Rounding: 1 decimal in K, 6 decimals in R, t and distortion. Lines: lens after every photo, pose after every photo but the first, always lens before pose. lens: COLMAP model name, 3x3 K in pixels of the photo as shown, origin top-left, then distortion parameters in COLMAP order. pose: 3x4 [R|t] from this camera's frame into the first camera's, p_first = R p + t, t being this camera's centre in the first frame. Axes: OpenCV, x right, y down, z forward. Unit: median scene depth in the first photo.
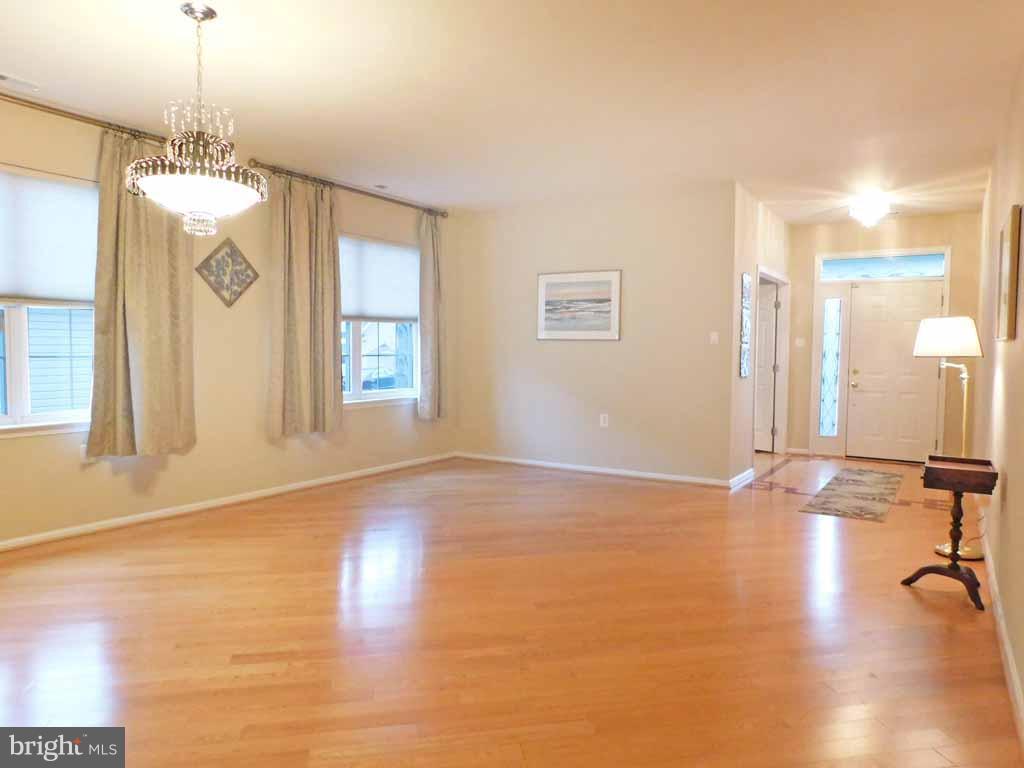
lens RADIAL K [[684.2, 0, 509.9], [0, 684.2, 383.0], [0, 0, 1]] dist [-0.062844, 0.054034]
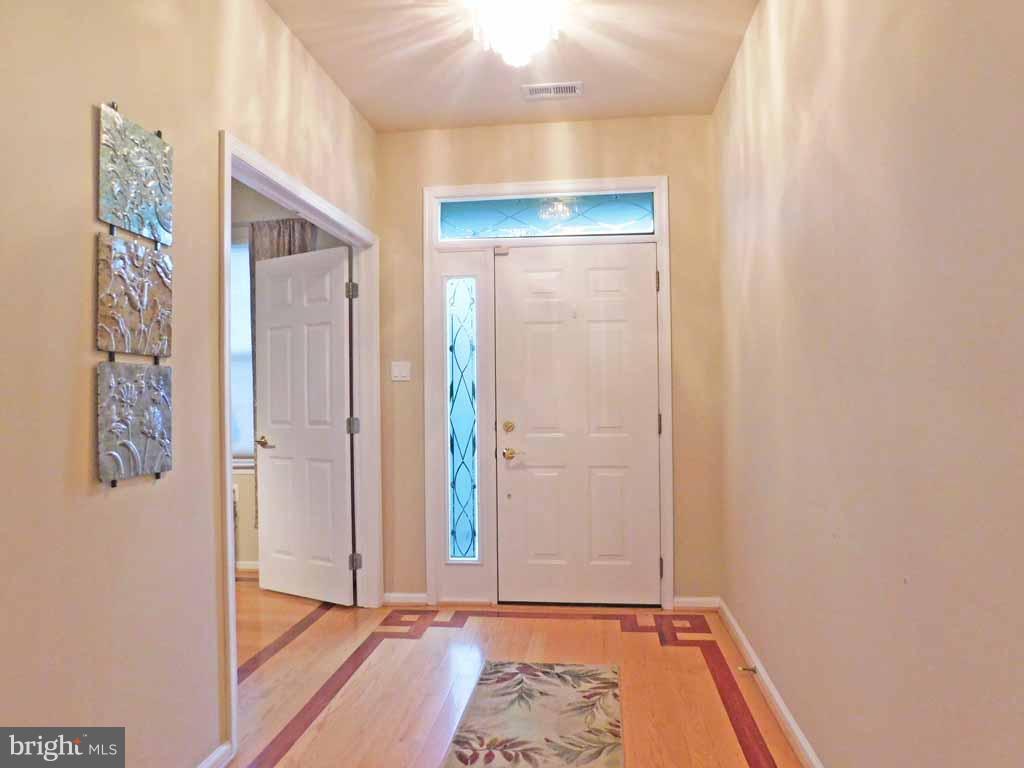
lens RADIAL K [[684.2, 0, 509.9], [0, 684.2, 383.0], [0, 0, 1]] dist [-0.062844, 0.054034]
pose [[0.897742, -0.019994, 0.440068, 0.283590], [0.044655, 0.997954, -0.045756, -0.024321], [-0.438253, 0.060728, 0.896798, 0.532413]]
